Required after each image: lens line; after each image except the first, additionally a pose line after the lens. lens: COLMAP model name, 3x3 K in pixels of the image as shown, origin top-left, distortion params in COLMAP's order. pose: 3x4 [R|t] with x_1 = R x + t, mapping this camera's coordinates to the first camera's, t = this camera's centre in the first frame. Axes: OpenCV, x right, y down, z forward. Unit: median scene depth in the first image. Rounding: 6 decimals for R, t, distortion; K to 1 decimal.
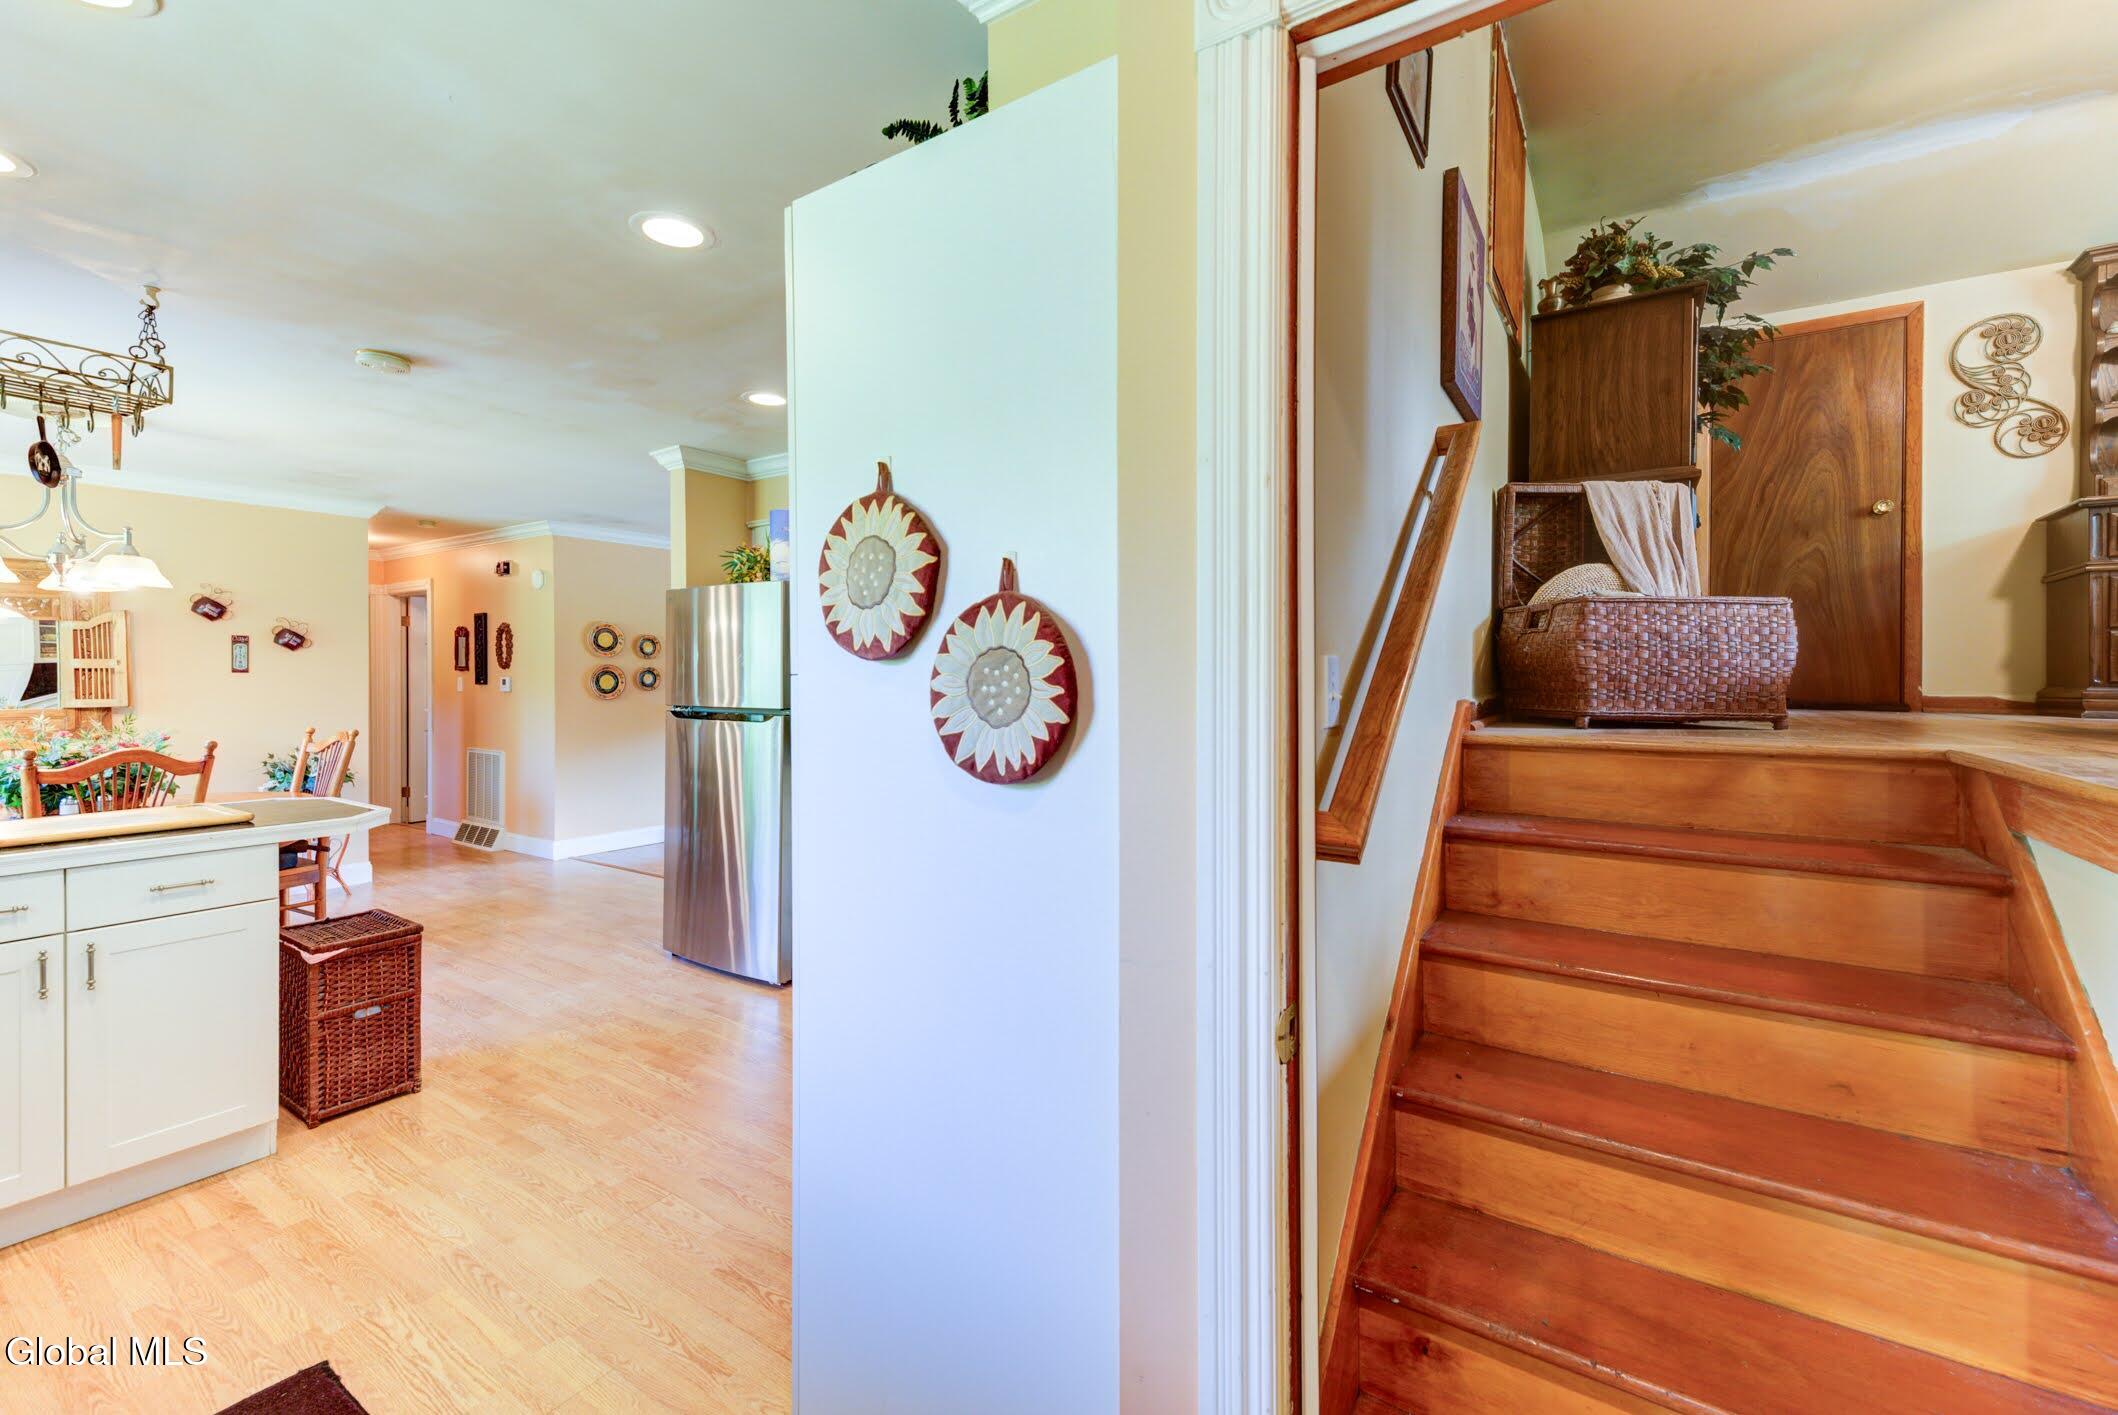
lens RADIAL K [[892.2, 0, 1099.5], [0, 892.2, 693.0], [0, 0, 1]] dist [0.027263, 0.000269]
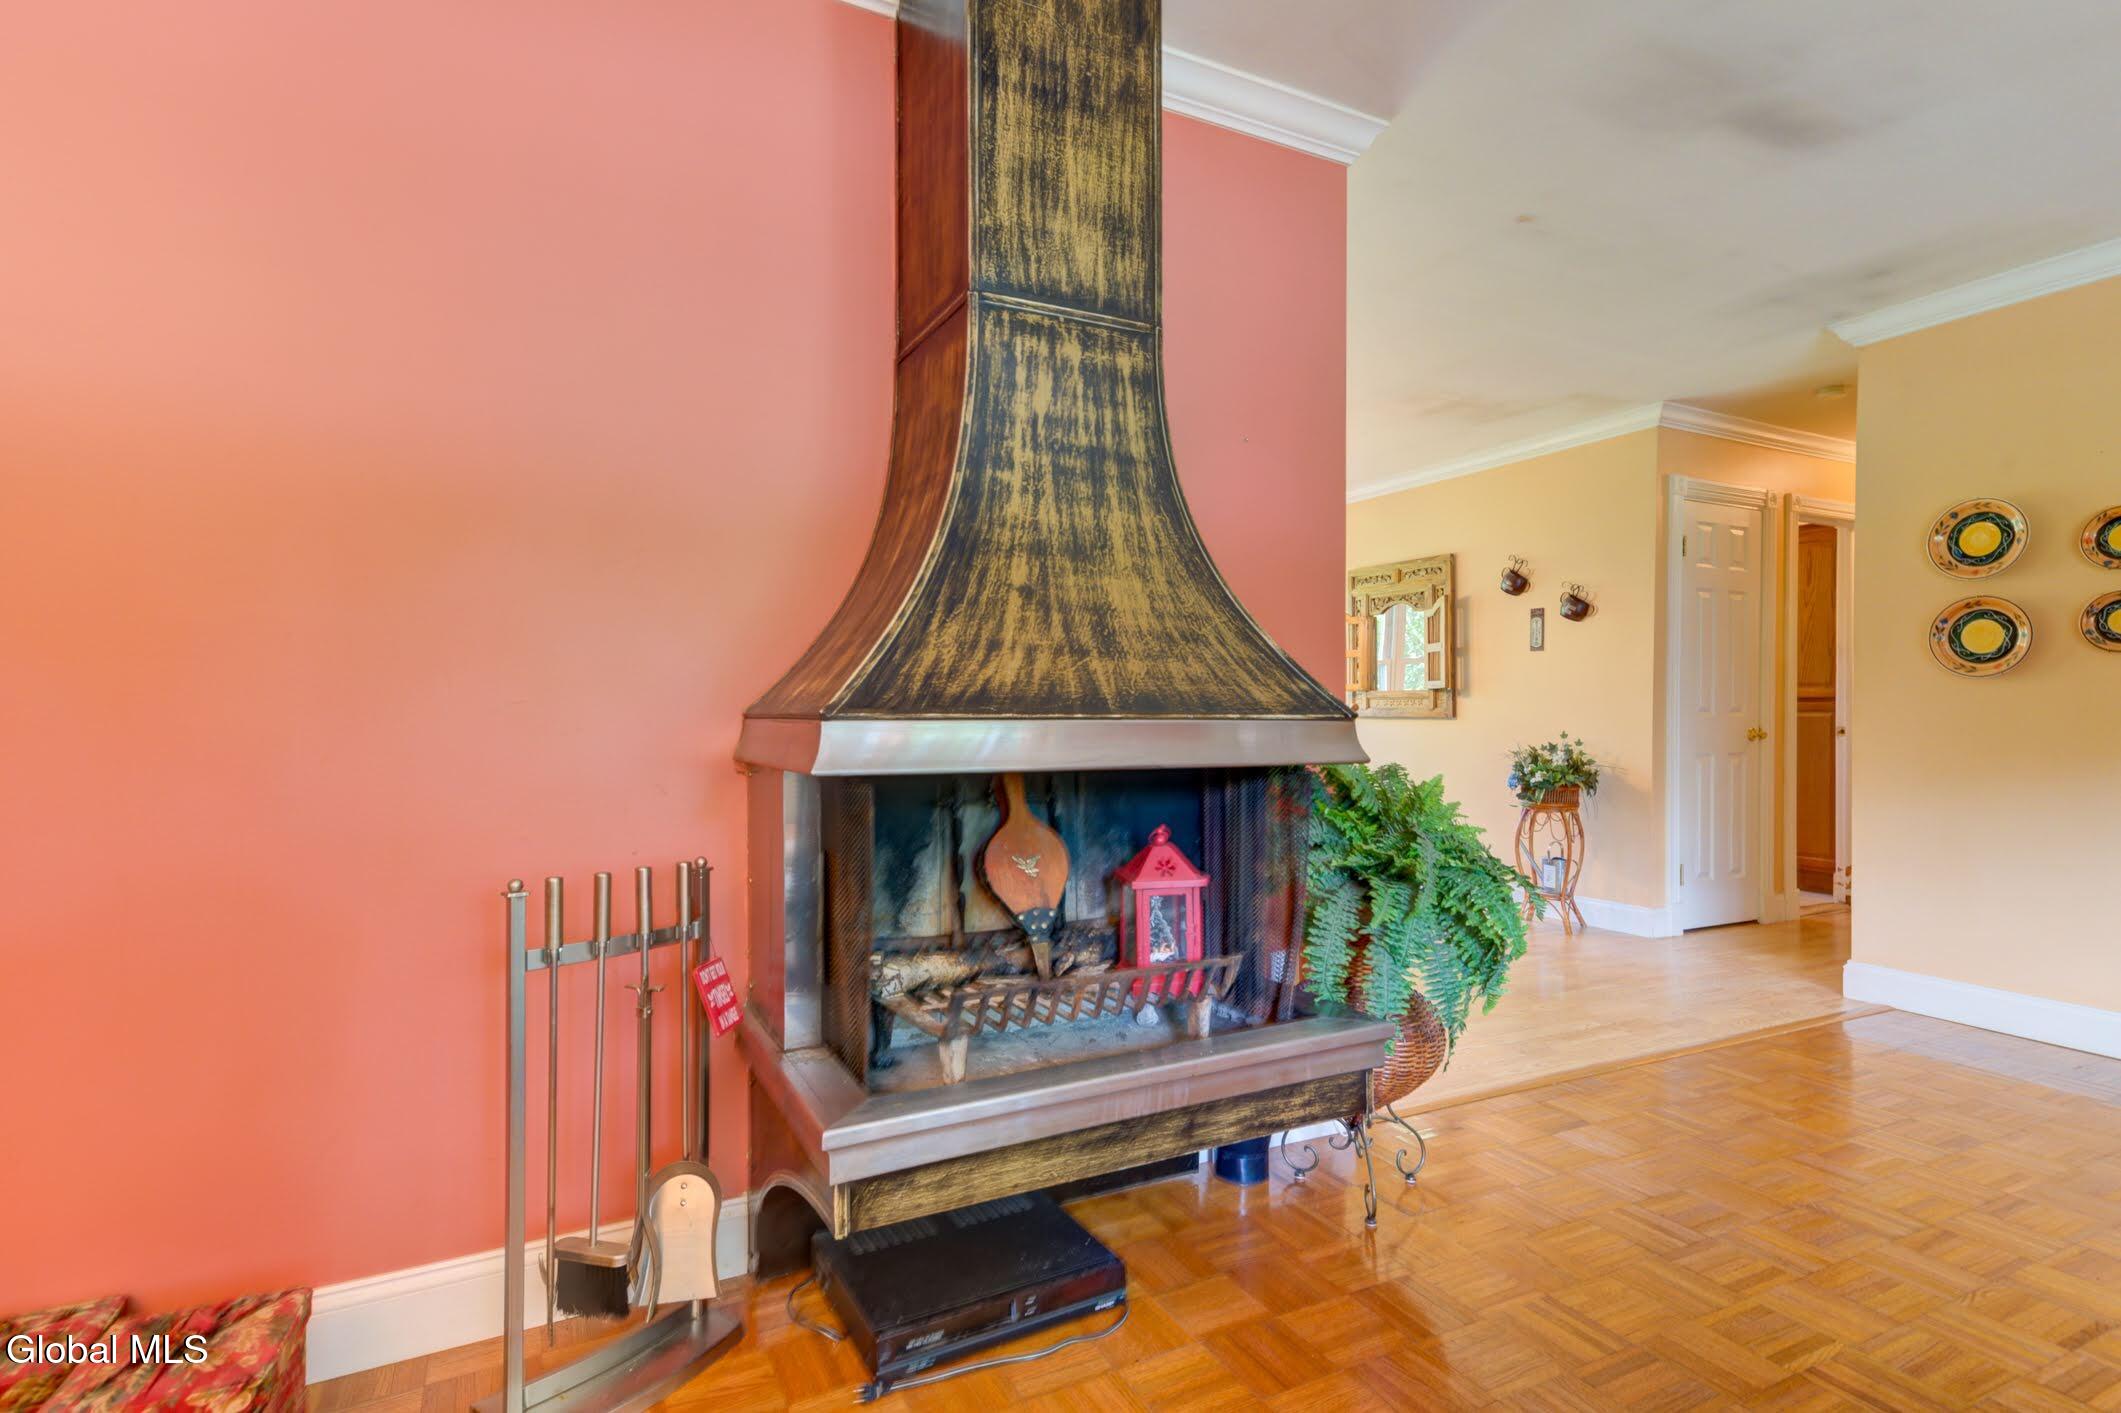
lens RADIAL K [[1053.6, 0, 1081.4], [0, 1053.6, 715.3], [0, 0, 1]] dist [0.040561, -0.011017]
pose [[-0.502633, -0.003751, -0.864492, 0.126410], [-0.023075, 0.999693, 0.009078, 0.031876], [0.864192, 0.024511, -0.502565, 0.888759]]
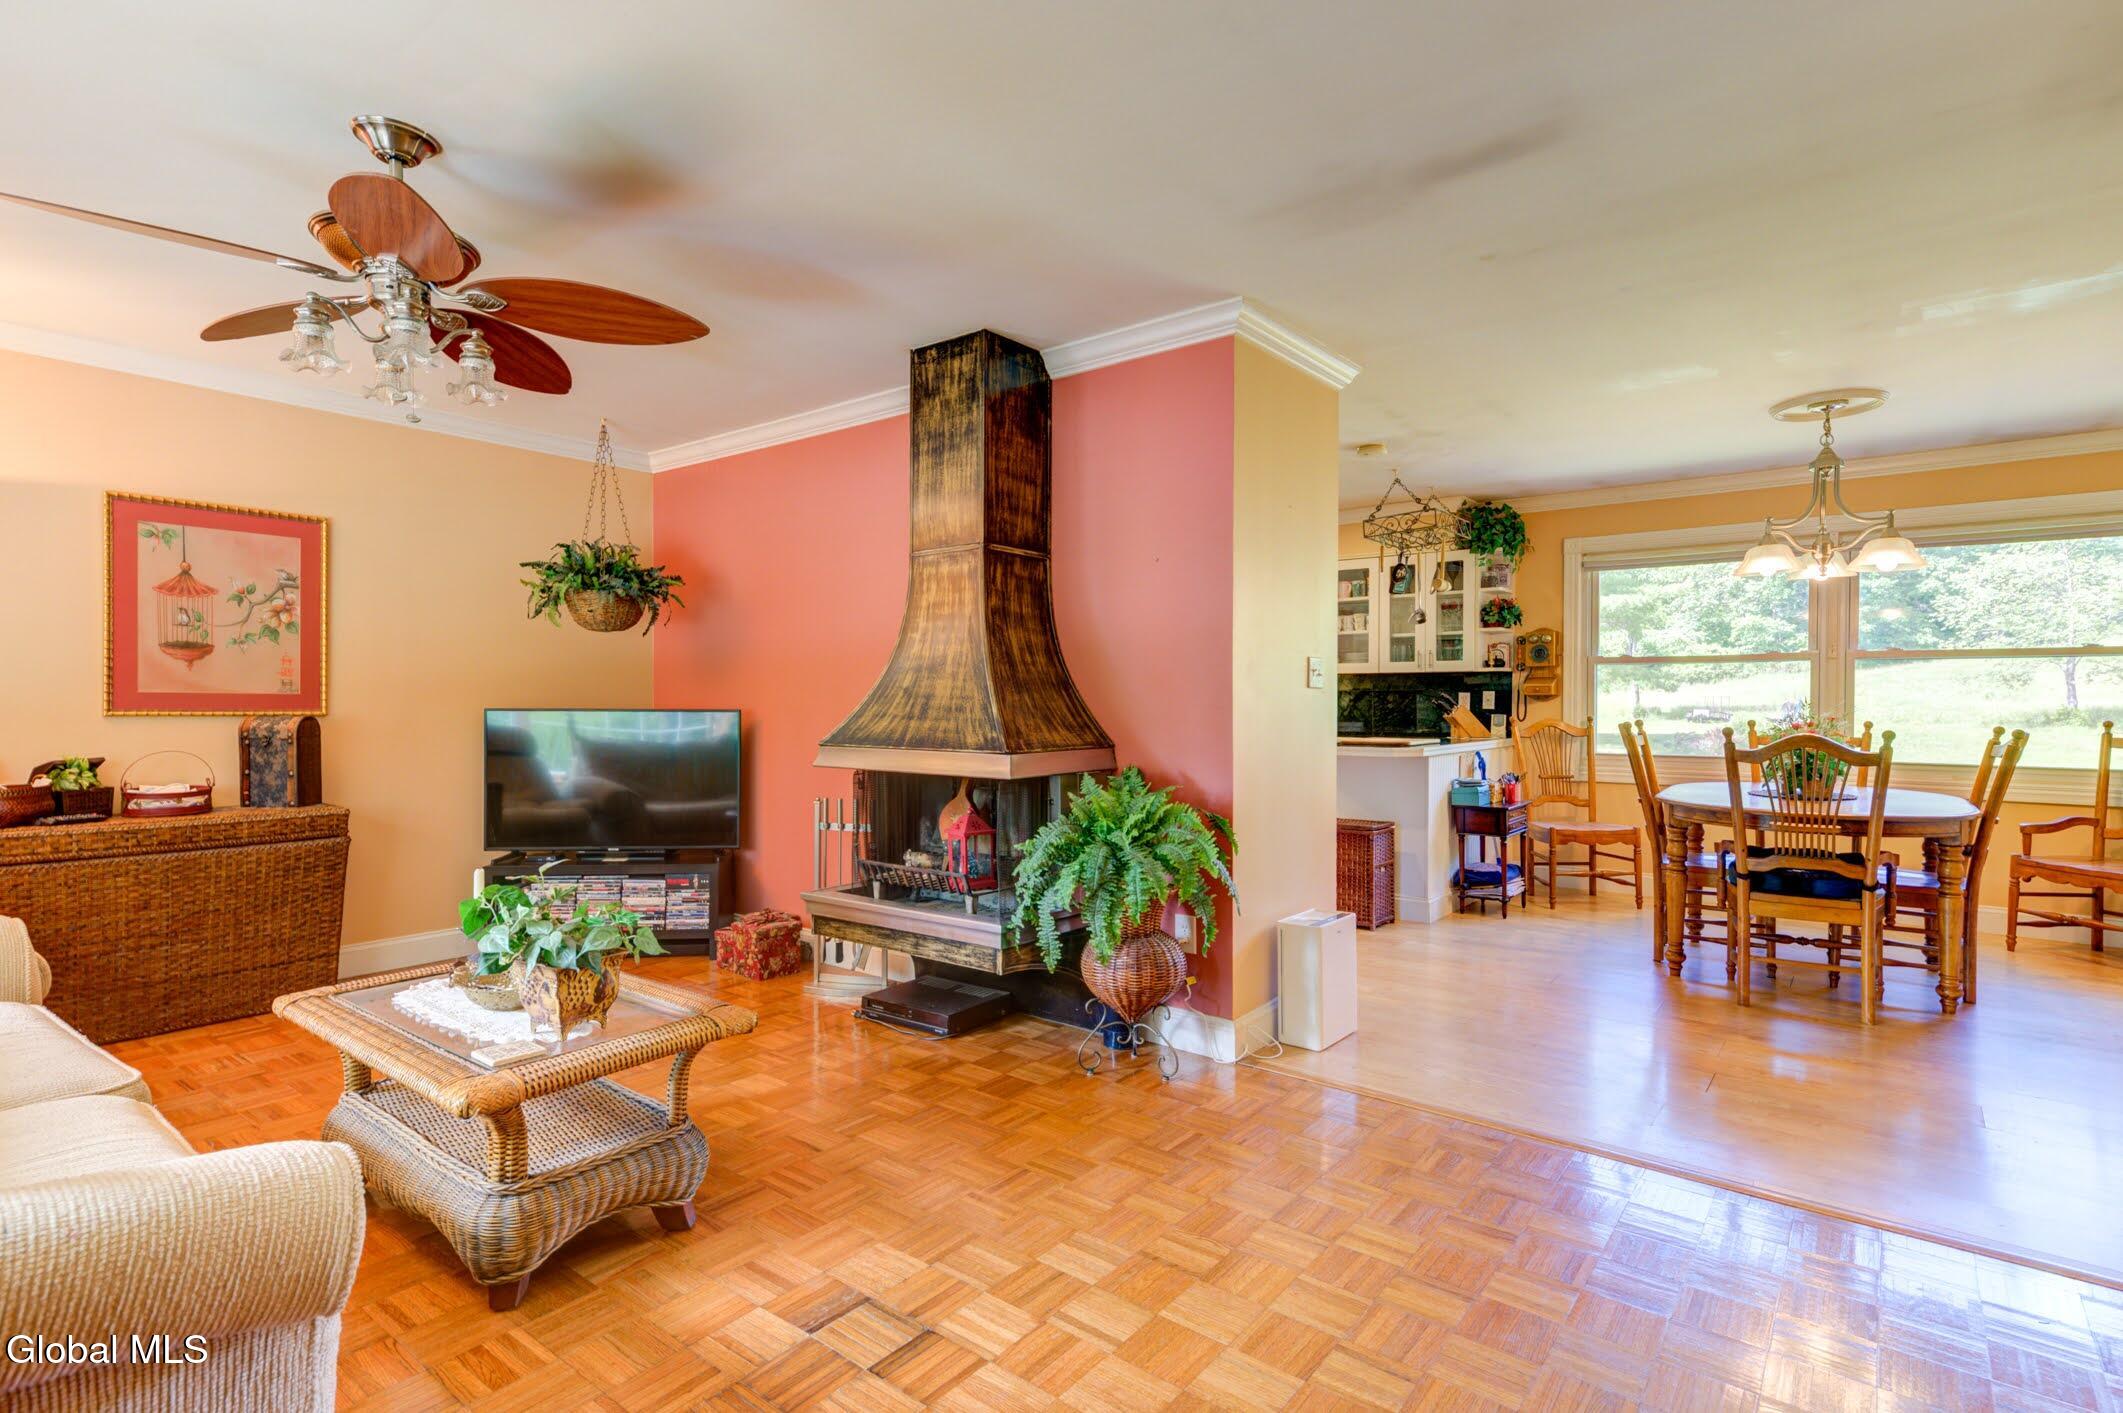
lens RADIAL K [[1054.6, 0, 1064.0], [0, 1054.6, 711.7], [0, 0, 1]] dist [0.040561, -0.011017]
pose [[-0.993259, -0.003969, 0.115844, -0.231359], [-0.000217, 0.999476, 0.032382, -0.001383], [-0.115912, 0.032138, -0.992739, 1.292283]]
